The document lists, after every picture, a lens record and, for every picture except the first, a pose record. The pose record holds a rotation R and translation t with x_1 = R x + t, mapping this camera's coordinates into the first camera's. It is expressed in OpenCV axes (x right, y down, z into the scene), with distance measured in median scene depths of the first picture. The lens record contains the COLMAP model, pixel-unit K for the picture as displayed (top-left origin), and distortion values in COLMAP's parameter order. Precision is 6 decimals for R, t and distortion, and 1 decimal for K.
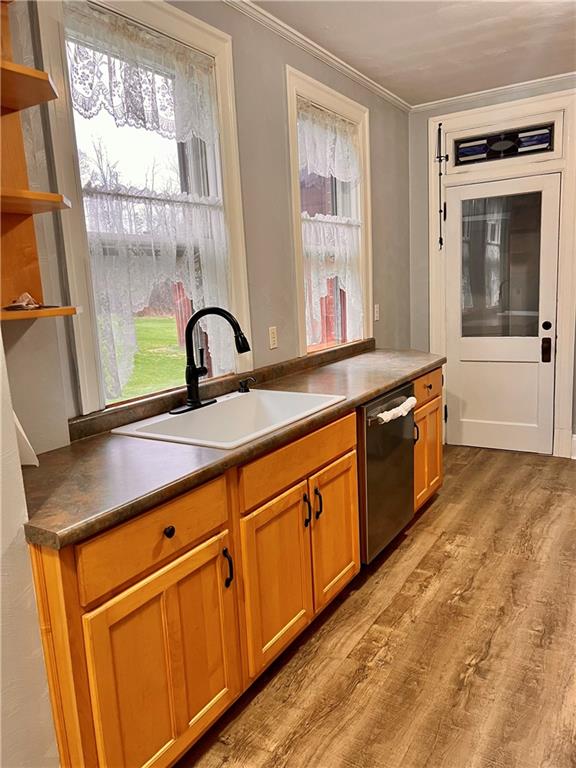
lens RADIAL K [[579.8, 0, 289.4], [0, 579.8, 384.8], [0, 0, 1]] dist [0.051114, -0.054175]
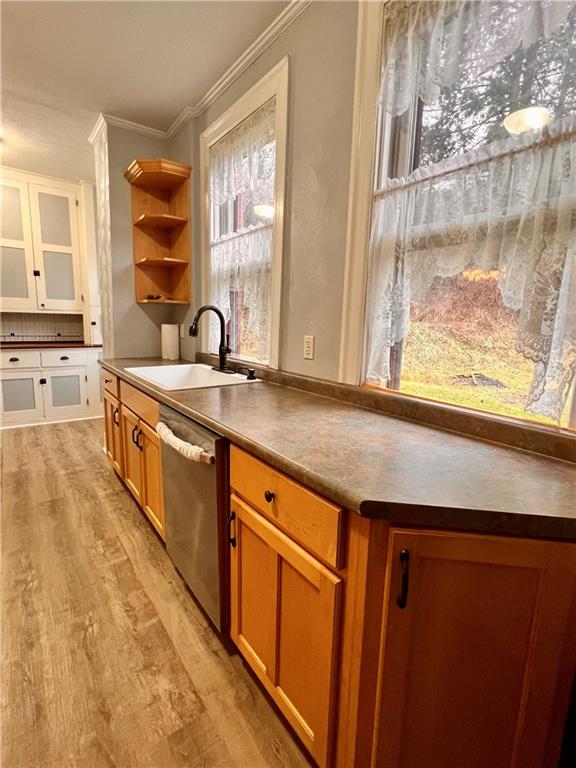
lens RADIAL K [[367.2, 0, 288.9], [0, 367.2, 381.5], [0, 0, 1]] dist [0.000580, 0.000754]
pose [[-0.359967, 0.204079, -0.910371, 0.631047], [-0.168907, 0.945403, 0.278719, -0.224322], [0.917548, 0.254097, -0.305844, 1.385006]]
